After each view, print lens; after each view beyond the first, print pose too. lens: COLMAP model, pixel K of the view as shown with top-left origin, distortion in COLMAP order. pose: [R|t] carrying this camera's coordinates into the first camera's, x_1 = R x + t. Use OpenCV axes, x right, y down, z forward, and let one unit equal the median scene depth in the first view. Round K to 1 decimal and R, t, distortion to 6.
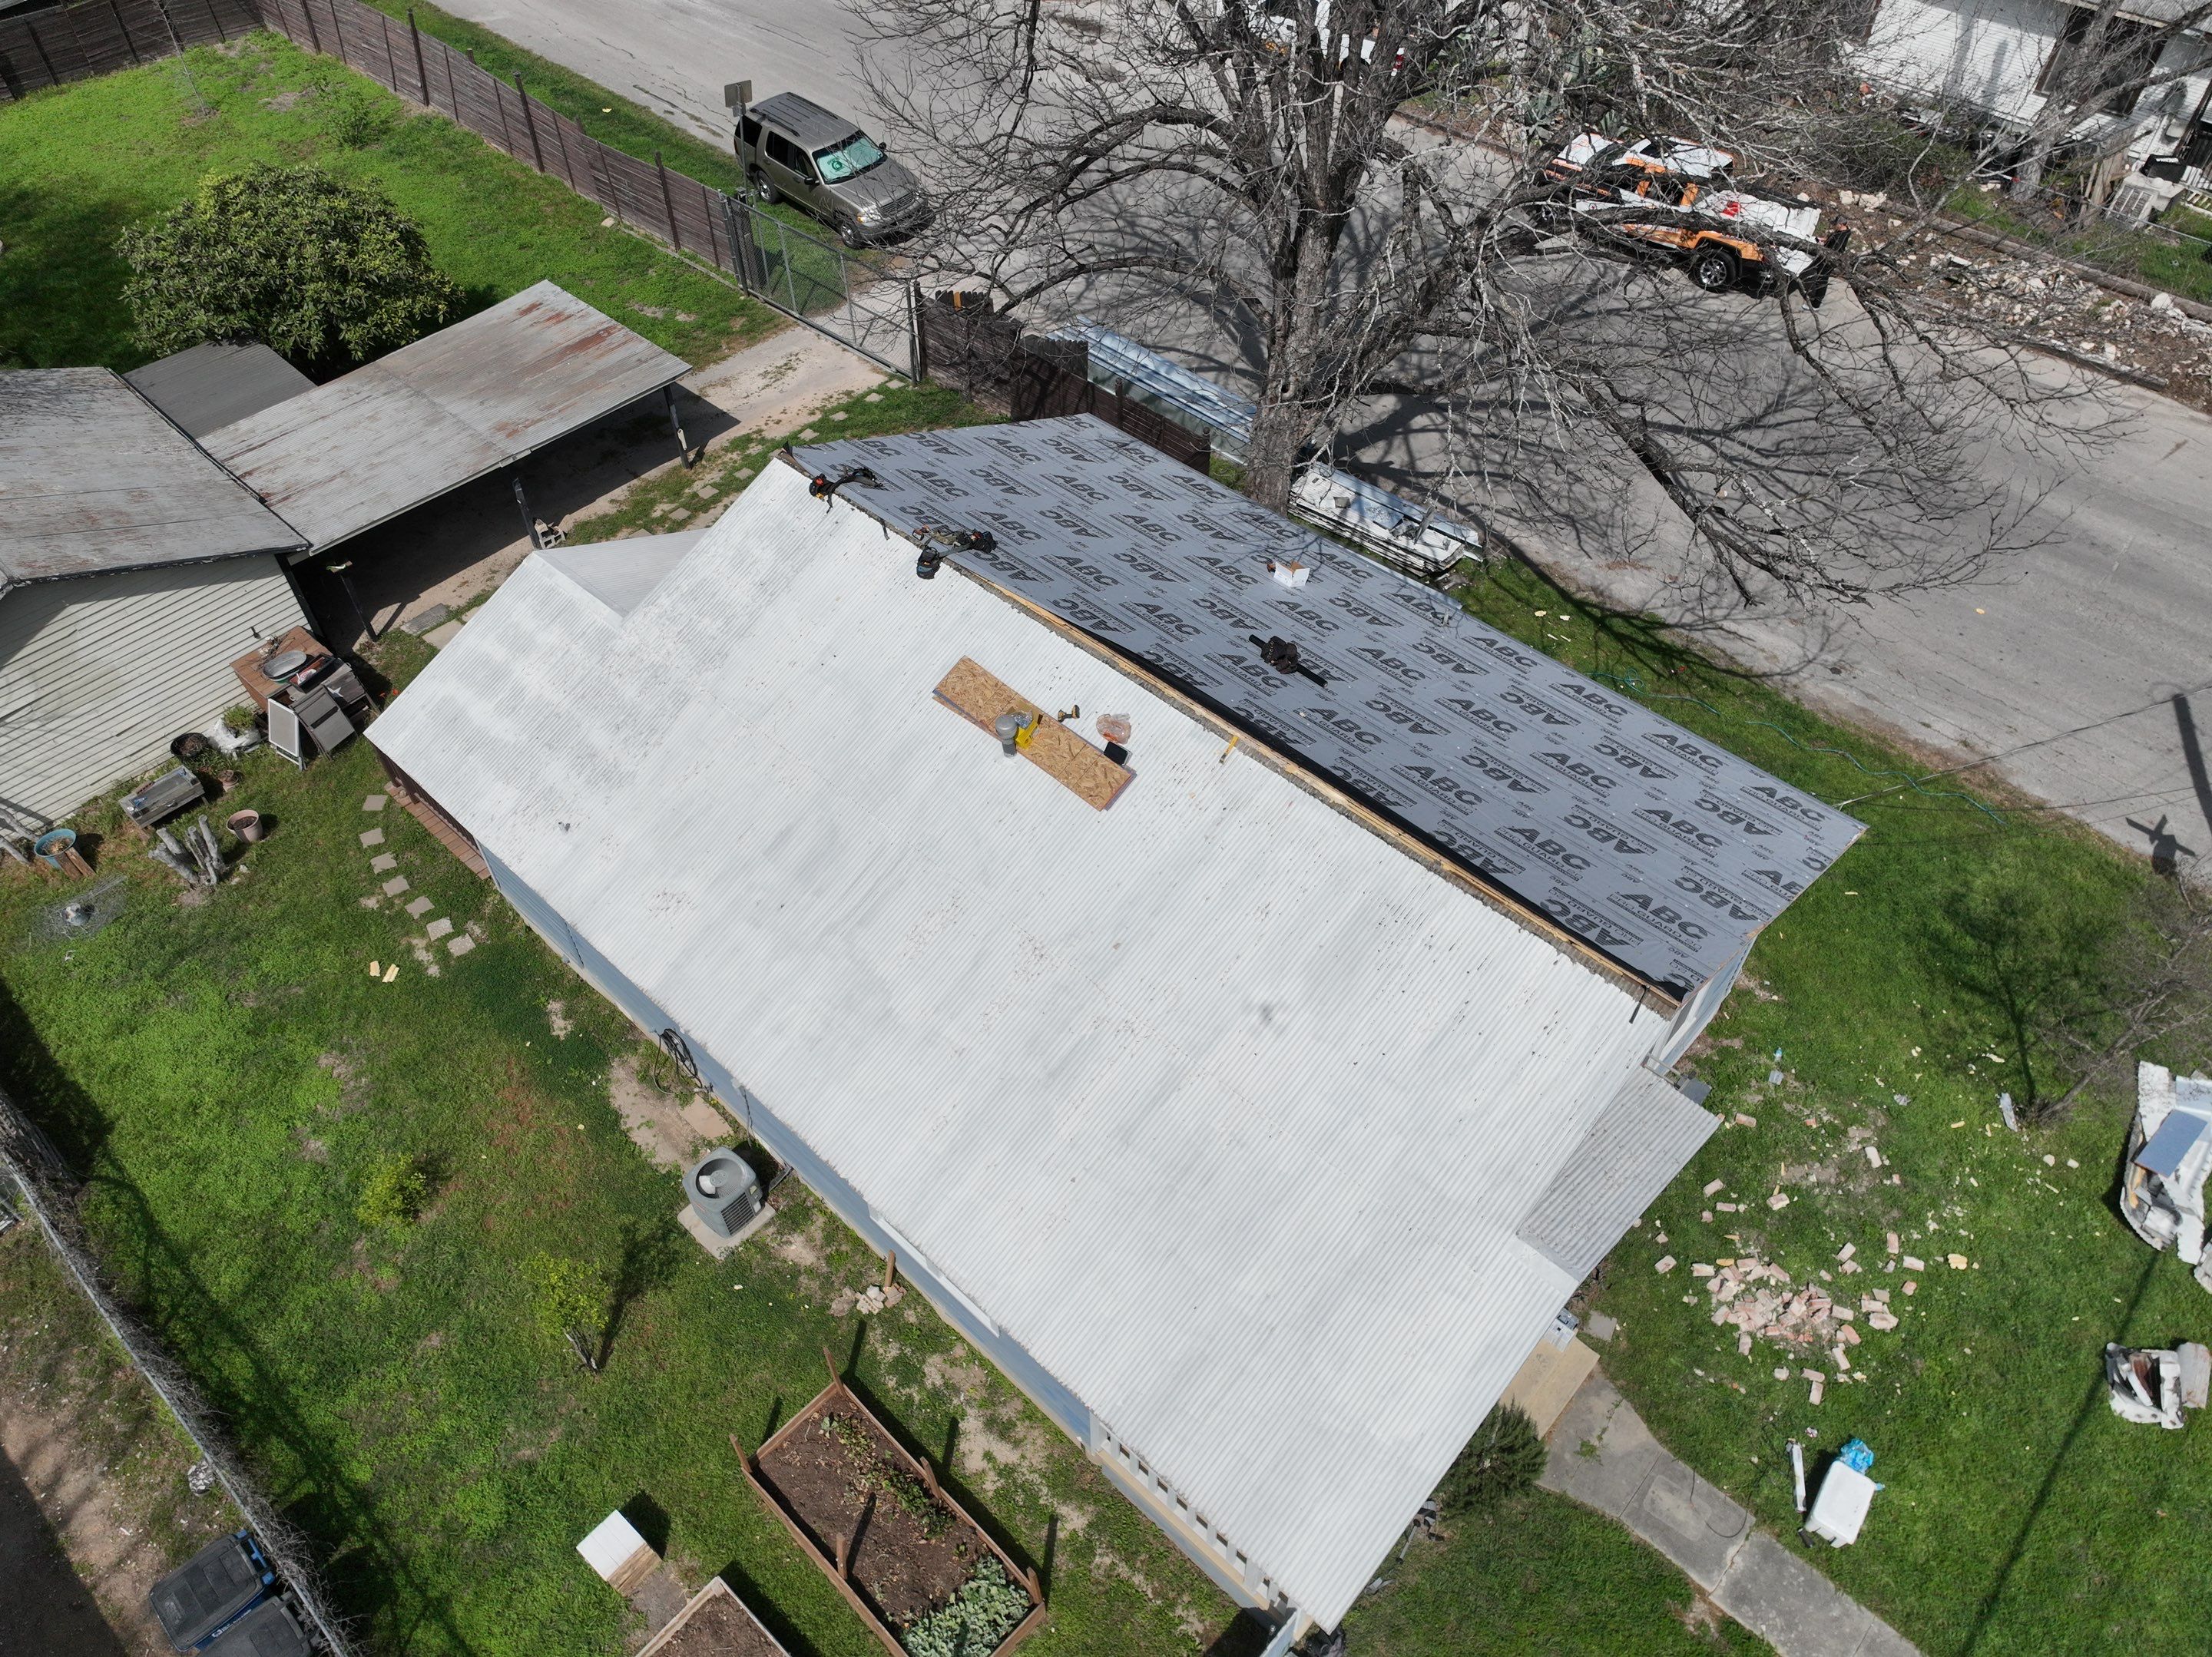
lens RADIAL K [[1558.4, 0, 1109.6], [0, 1558.4, 822.1], [0, 0, 1]] dist [-0.001488, 0.015126]
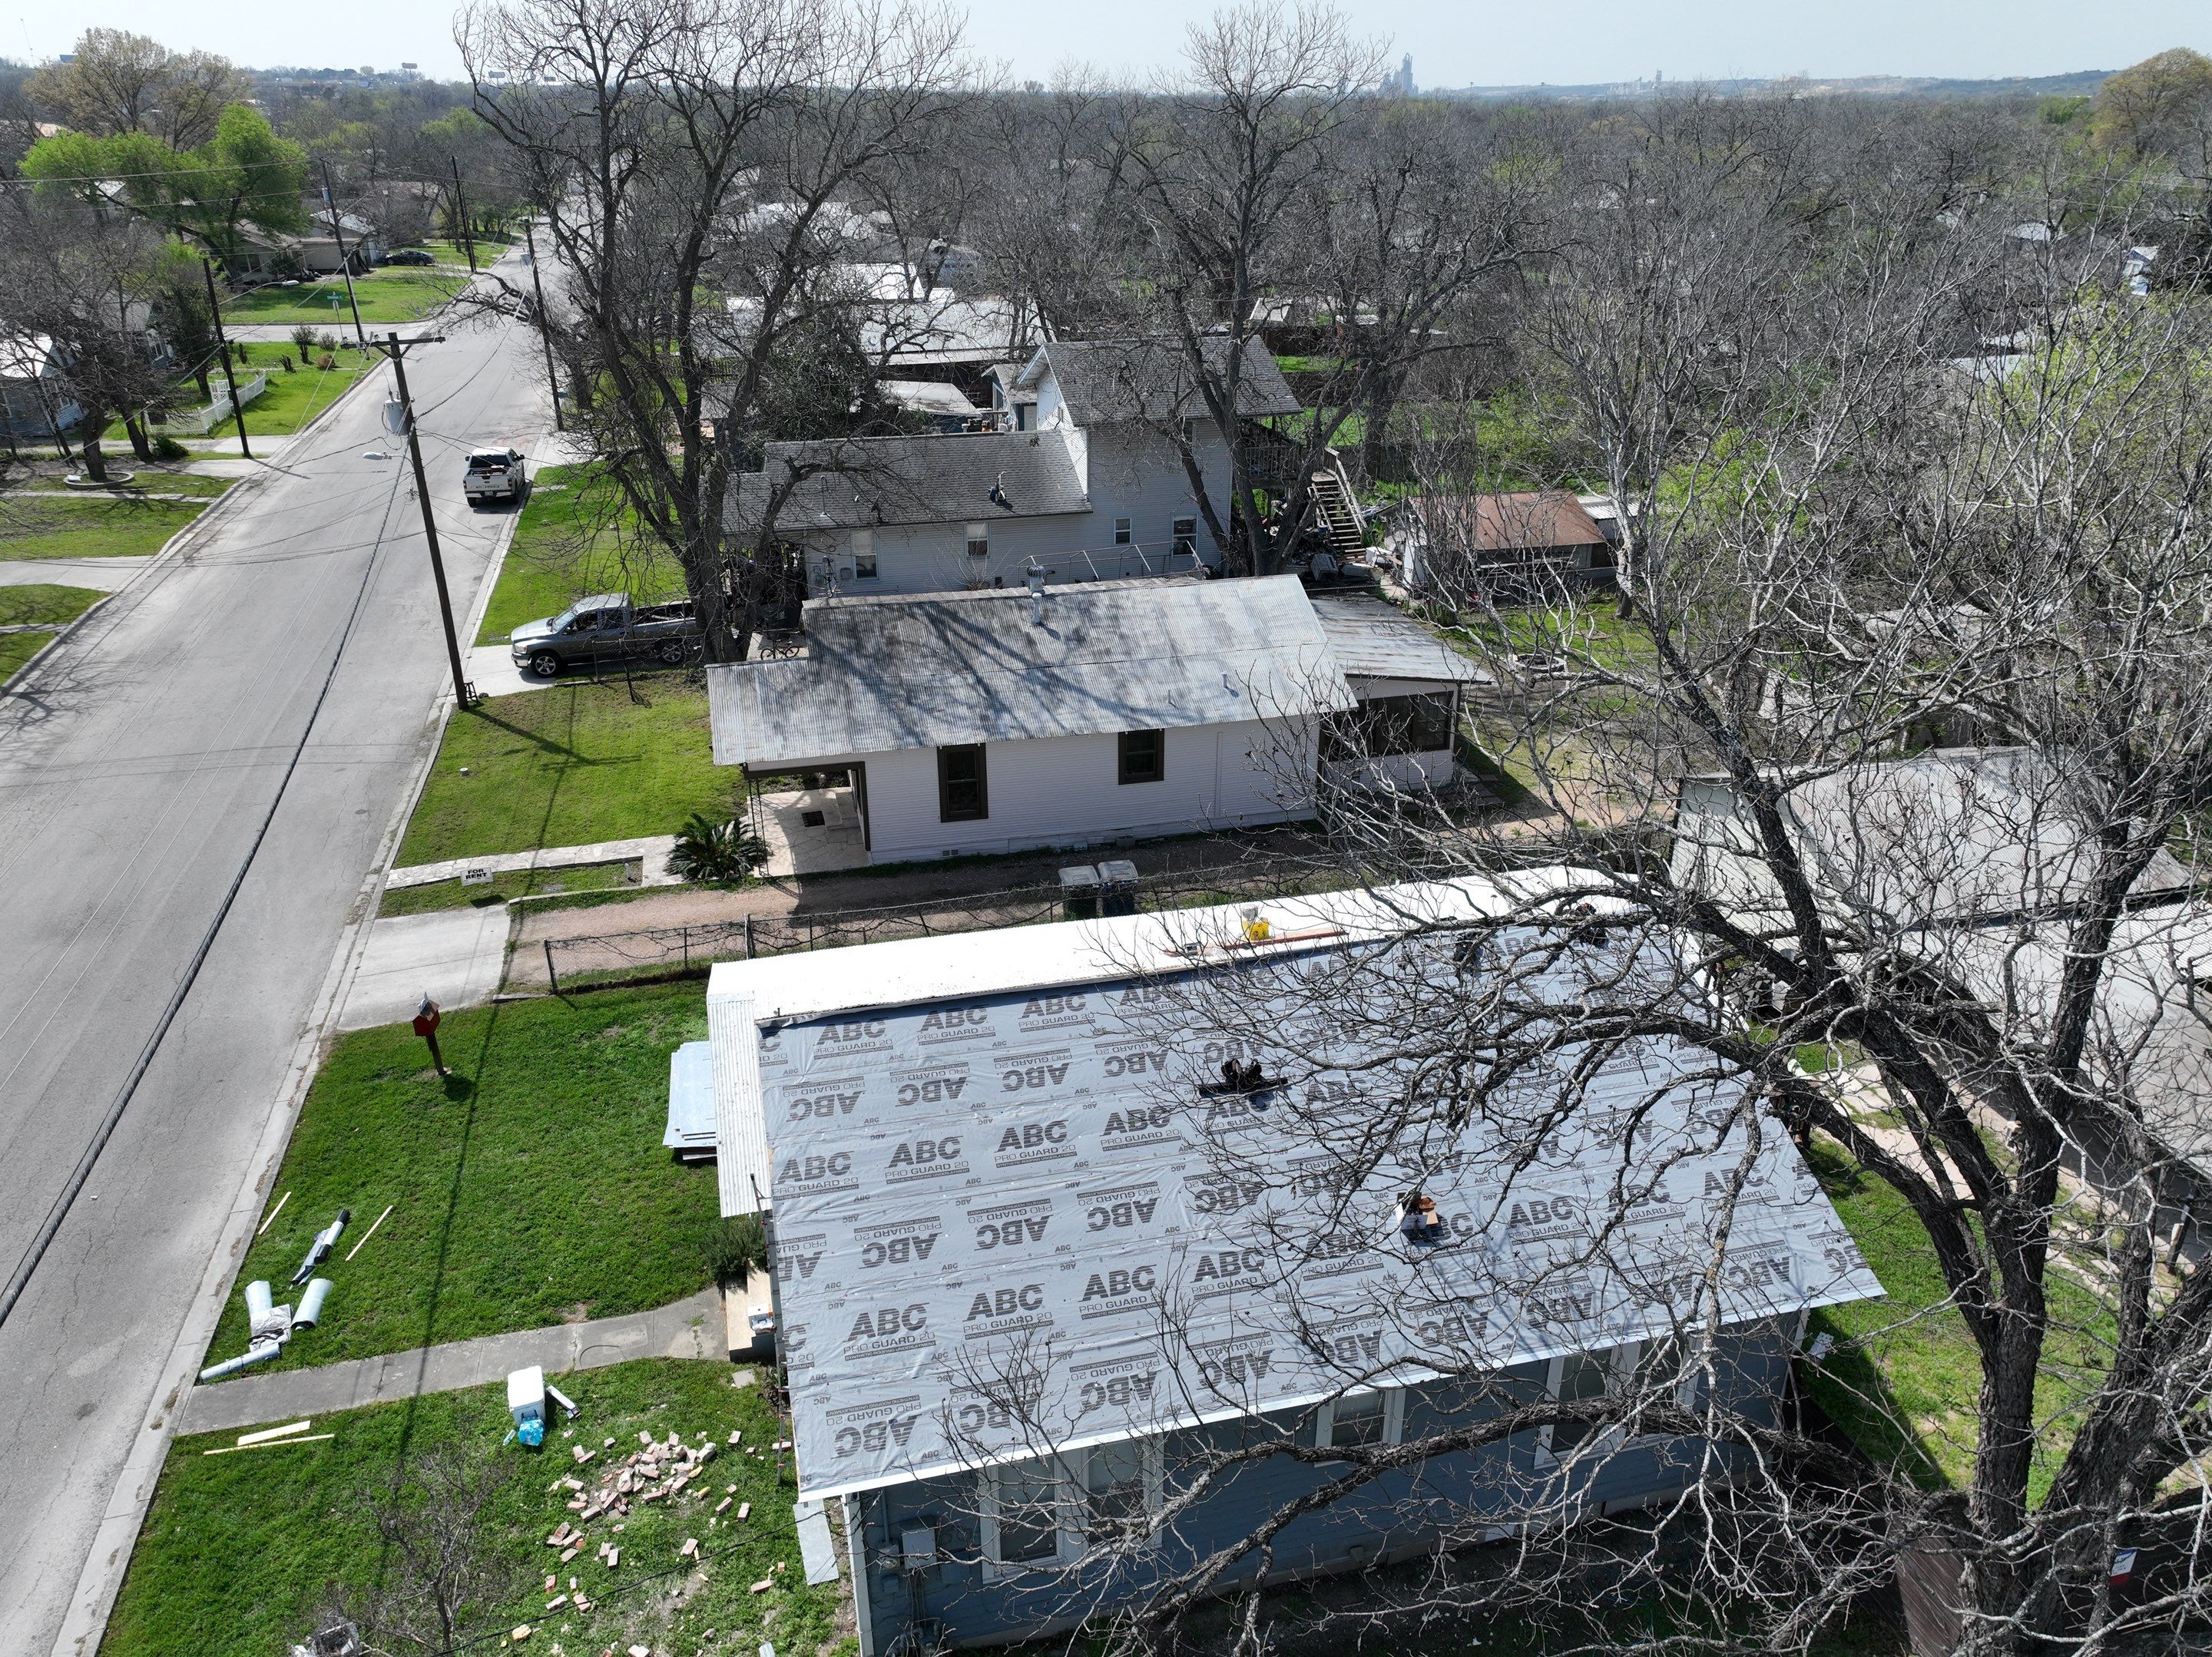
lens RADIAL K [[1558.4, 0, 1109.6], [0, 1558.4, 822.1], [0, 0, 1]] dist [-0.001488, 0.015126]
pose [[-0.548211, 0.360567, -0.754623, 0.727716], [-0.623240, 0.425561, 0.656102, -0.663077], [0.557707, 0.829994, -0.008578, 0.637606]]
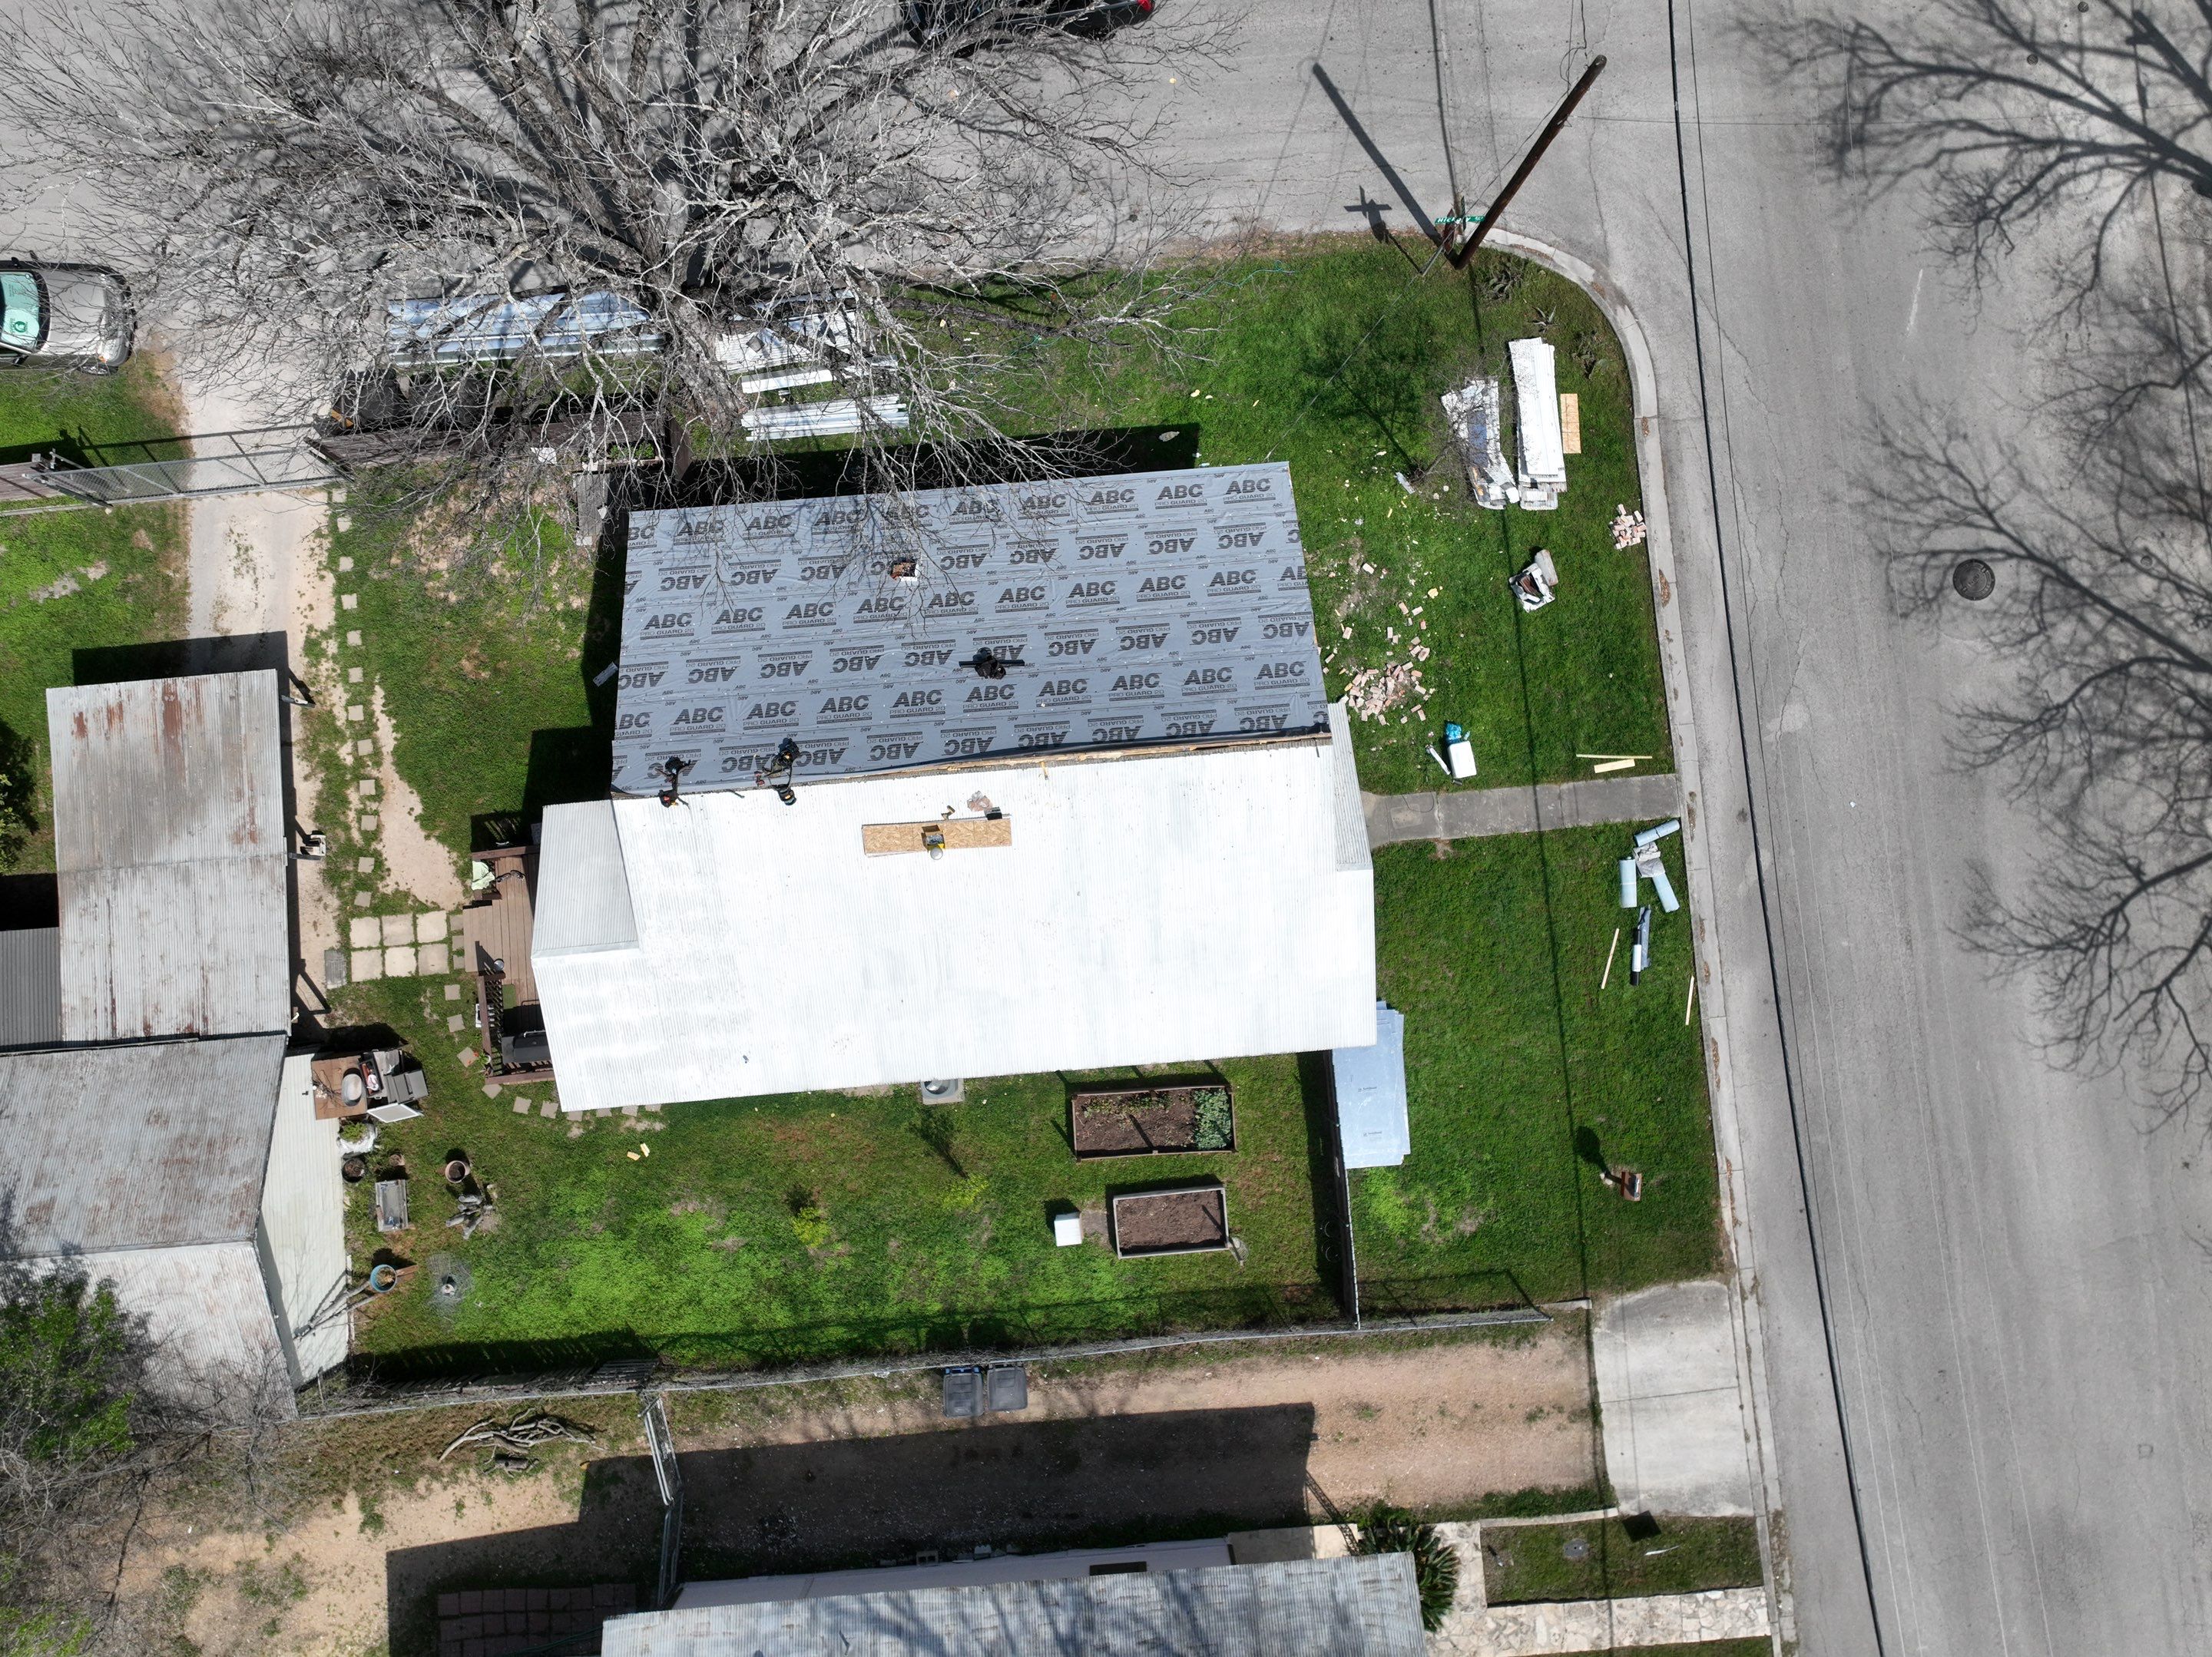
lens RADIAL K [[1558.4, 0, 1109.6], [0, 1558.4, 822.1], [0, 0, 1]] dist [-0.001488, 0.015126]
pose [[0.675211, -0.734896, 0.063387, -0.016783], [0.543498, 0.553769, 0.630832, -0.740099], [-0.498698, -0.391494, 0.773326, -0.255559]]
